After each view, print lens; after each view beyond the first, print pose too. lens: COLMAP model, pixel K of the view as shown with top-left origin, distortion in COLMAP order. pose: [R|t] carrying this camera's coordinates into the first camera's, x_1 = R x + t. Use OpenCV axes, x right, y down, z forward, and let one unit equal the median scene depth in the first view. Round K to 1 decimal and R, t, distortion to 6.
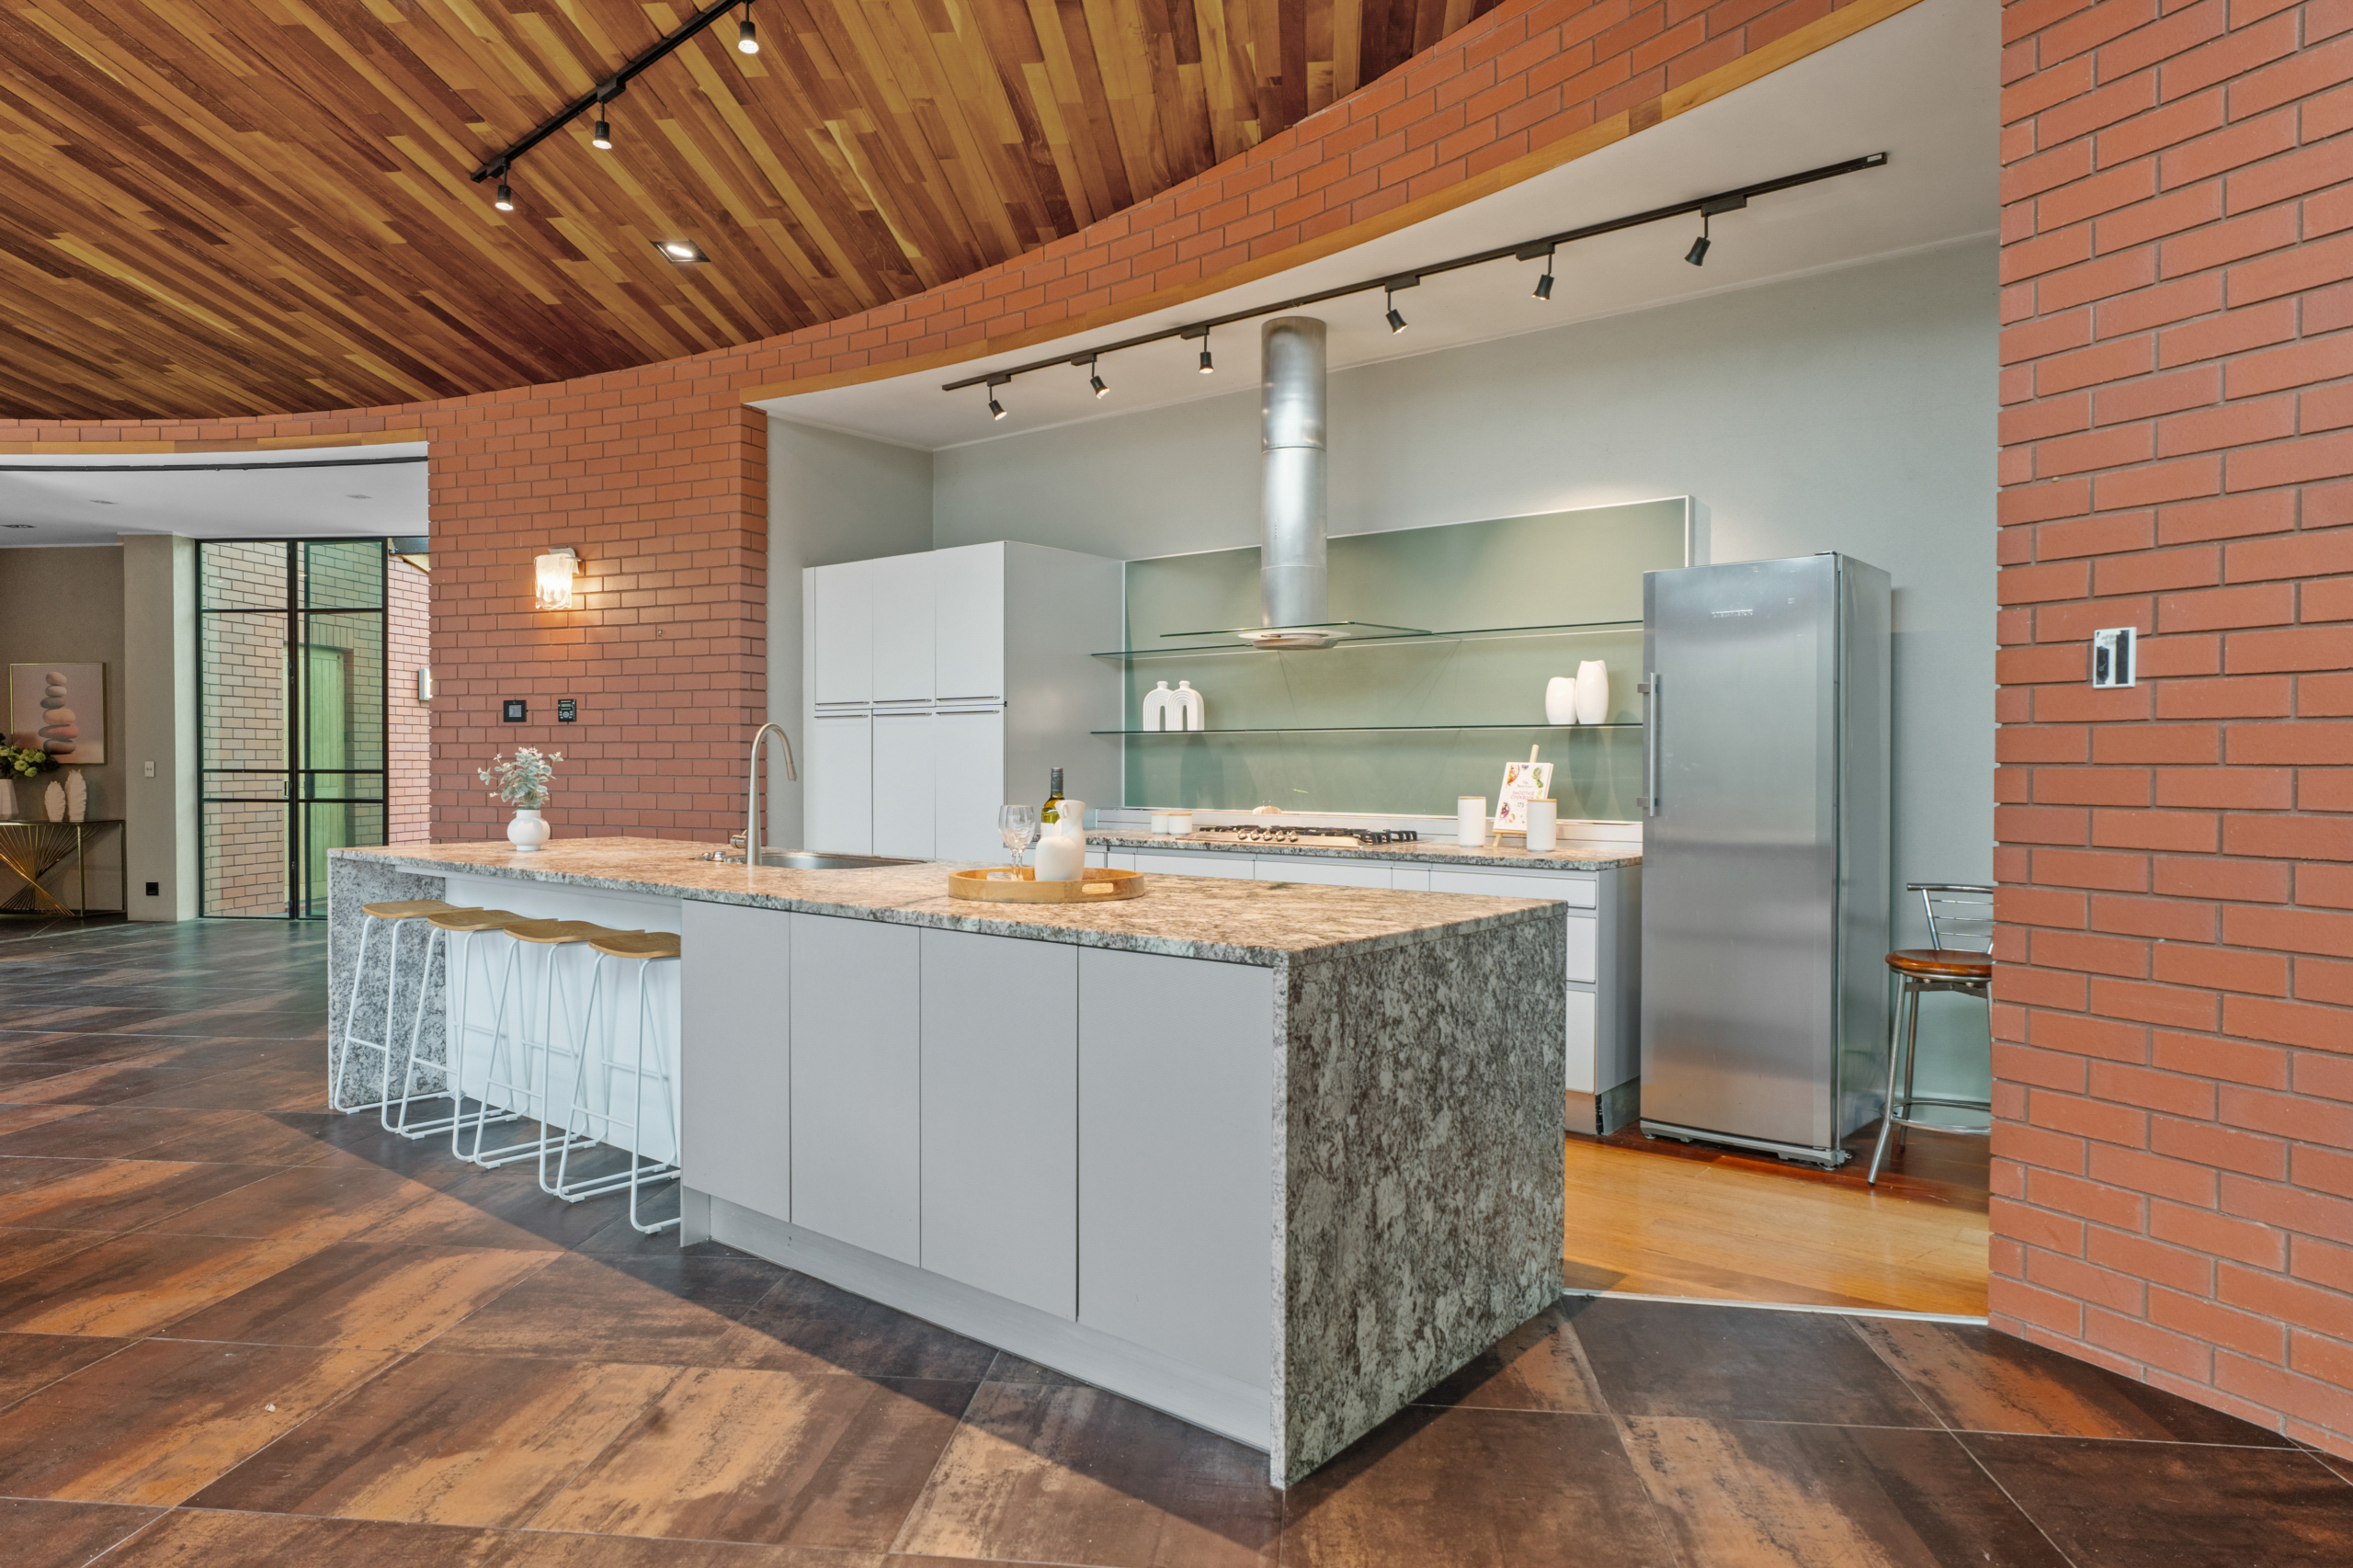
lens RADIAL K [[1389.8, 0, 1176.5], [0, 1389.8, 784.0], [0, 0, 1]] dist [-0.028414, 0.016233]
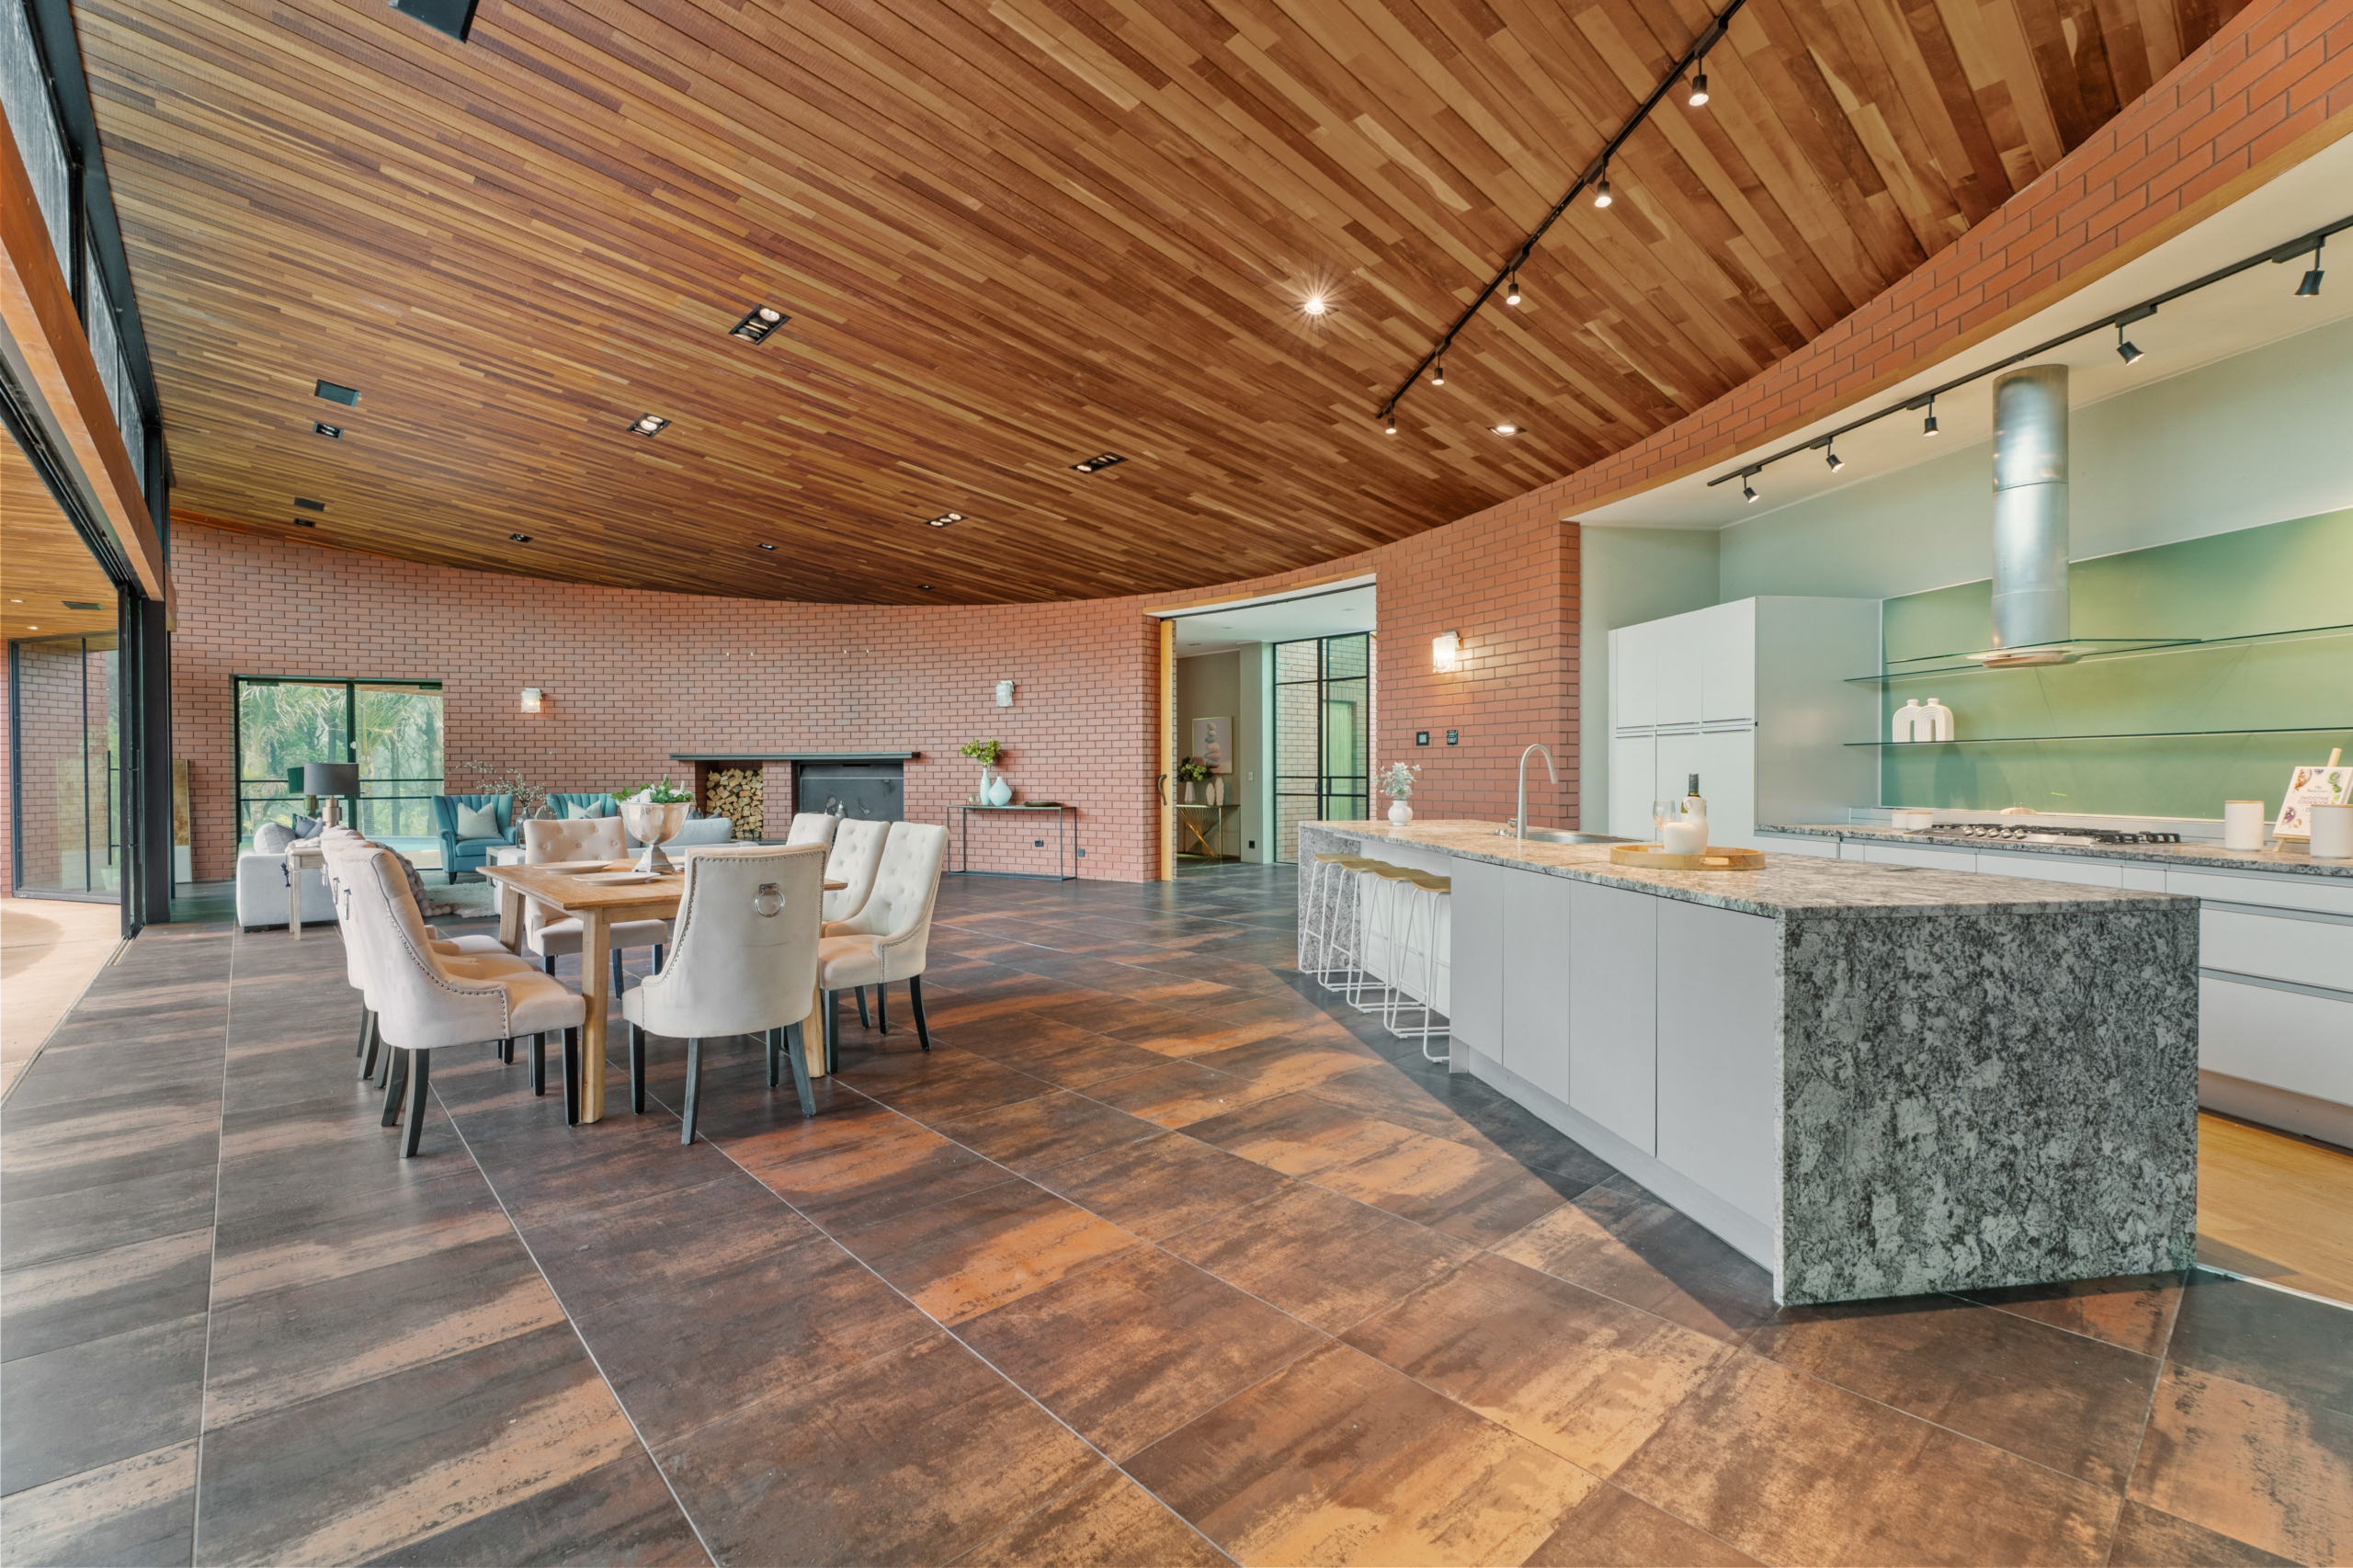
lens RADIAL K [[1022.2, 0, 1181.8], [0, 1022.2, 779.7], [0, 0, 1]] dist [-0.003568, -0.003666]
pose [[0.742846, 0.000382, -0.669462, 0.140397], [-0.004996, 0.999975, -0.004973, 0.001303], [0.669444, 0.007039, 0.742830, -0.063935]]
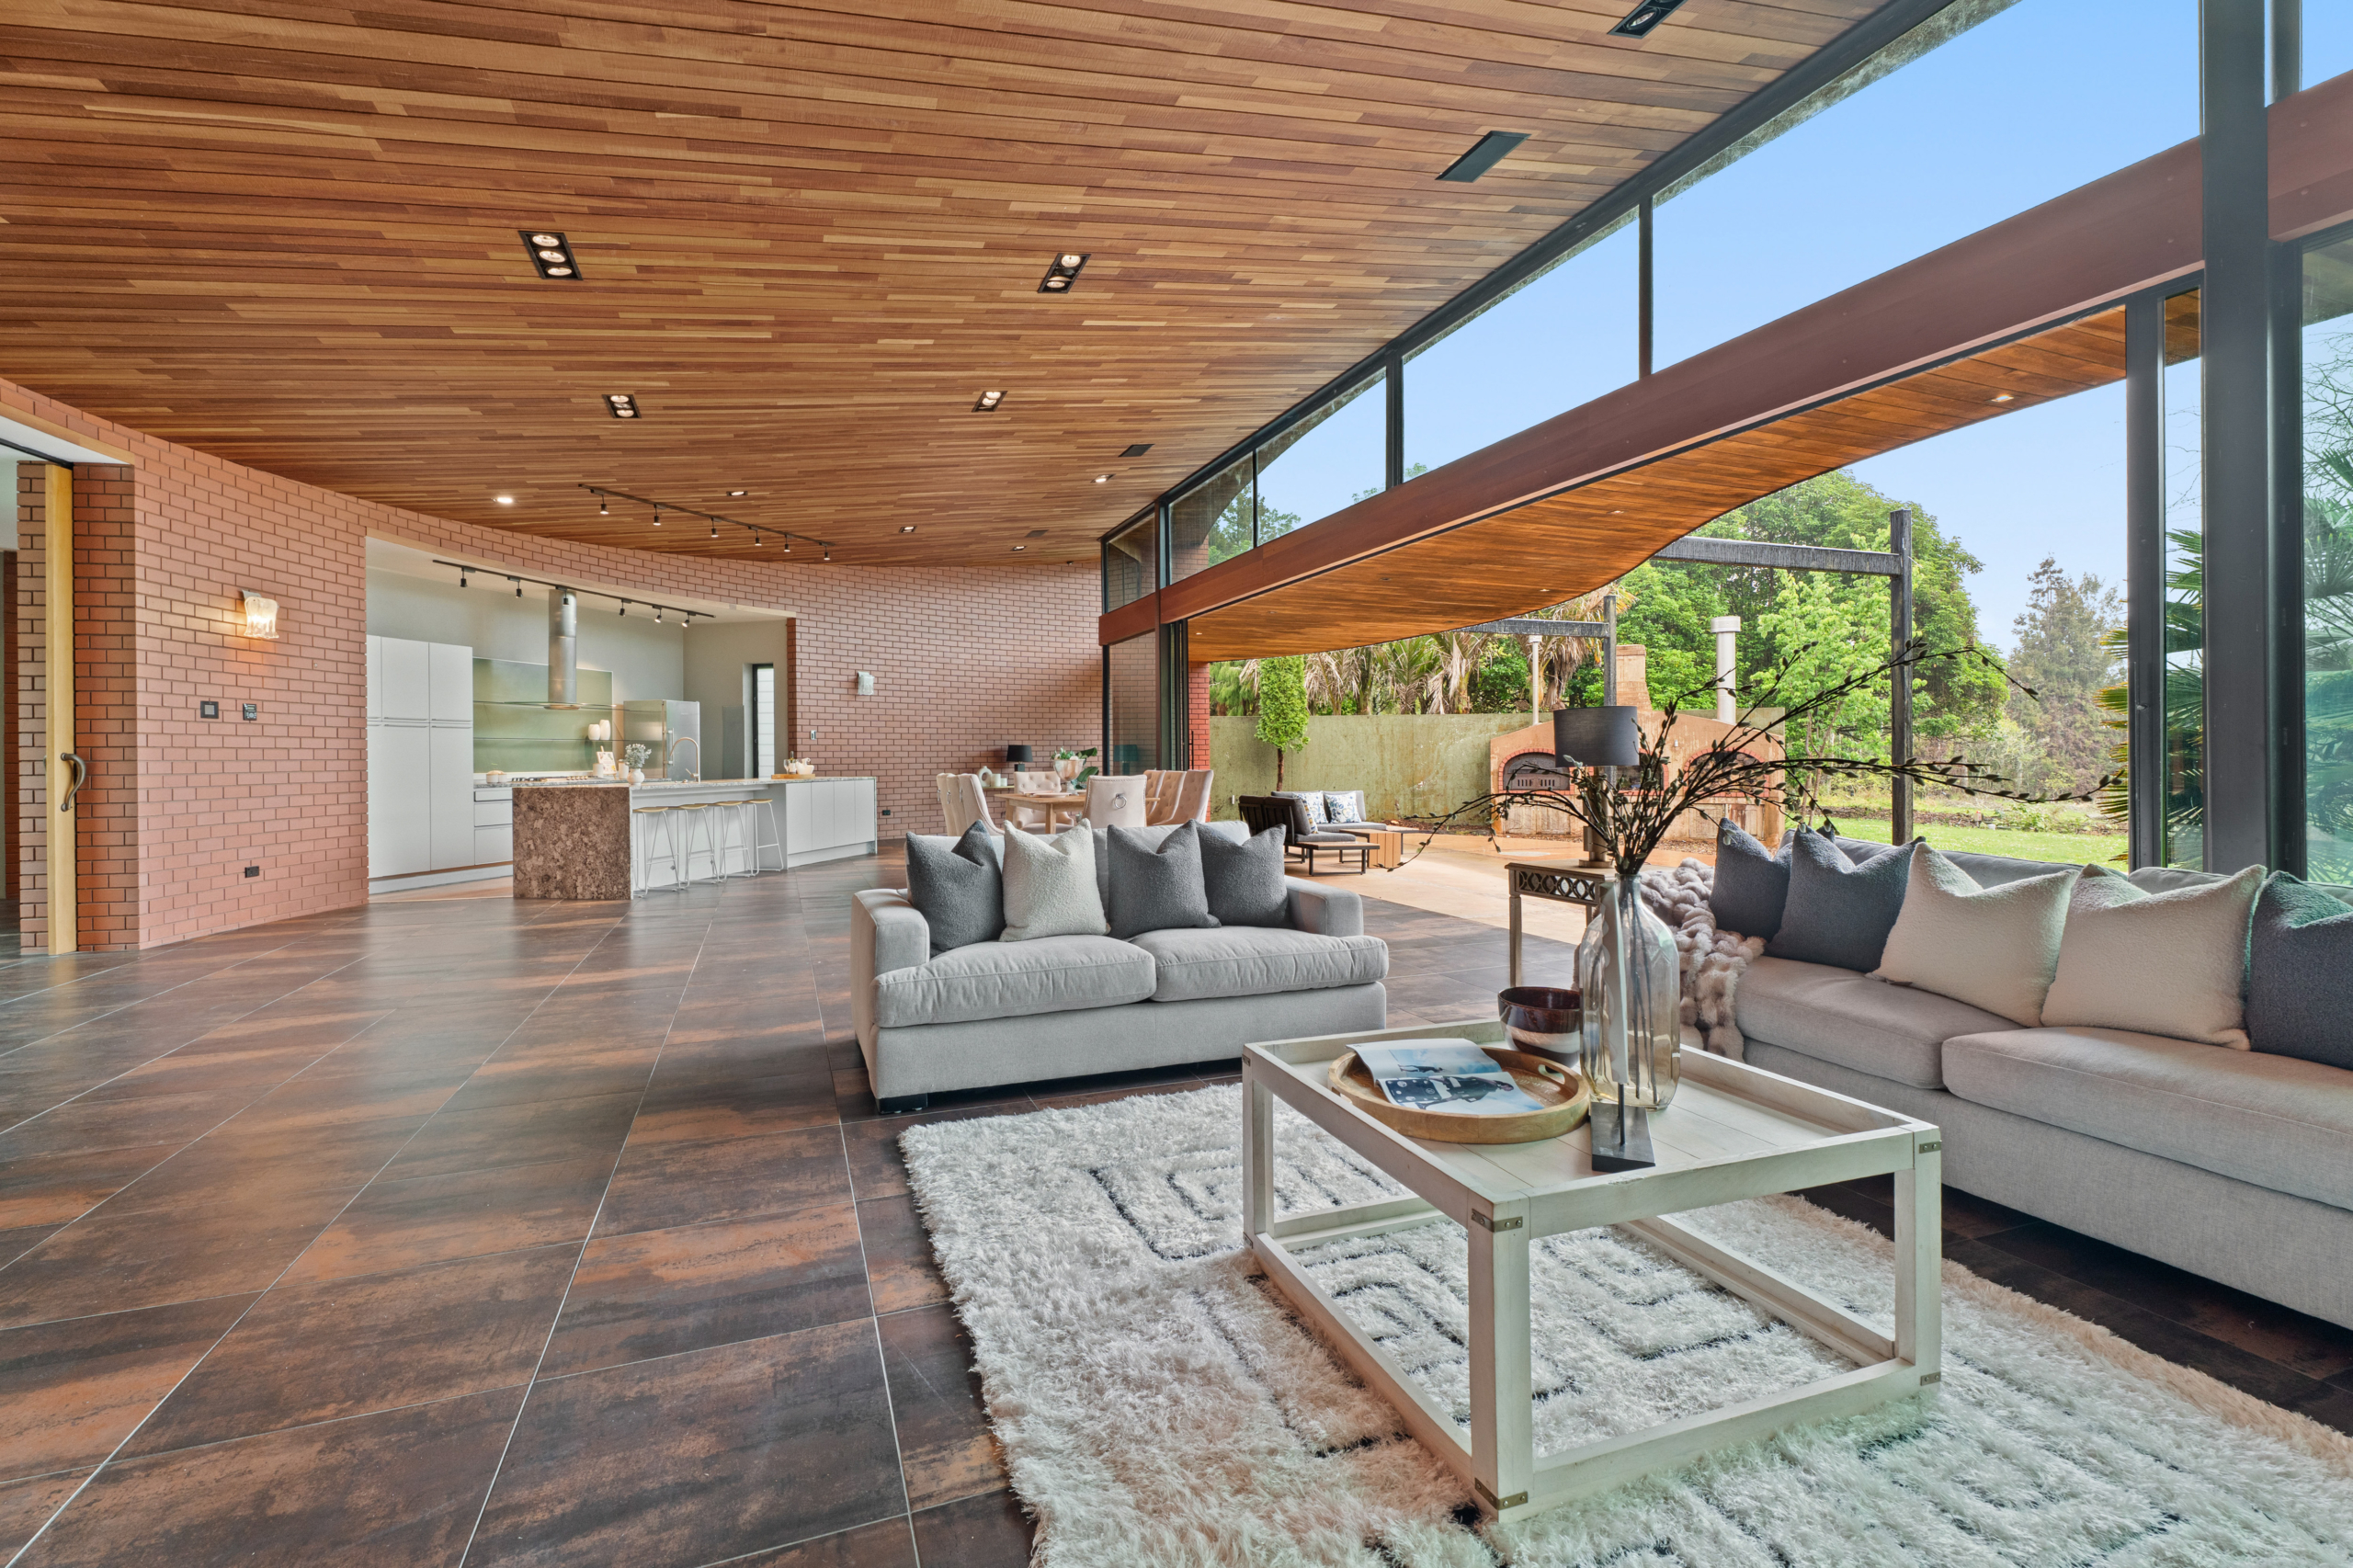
lens RADIAL K [[1048.8, 0, 1184.2], [0, 1048.8, 761.2], [0, 0, 1]] dist [-0.011022, -0.000159]
pose [[-0.448119, -0.001867, 0.893972, -2.566779], [0.021418, 0.999688, 0.012824, 0.001158], [-0.893717, 0.024894, -0.447939, 0.943268]]
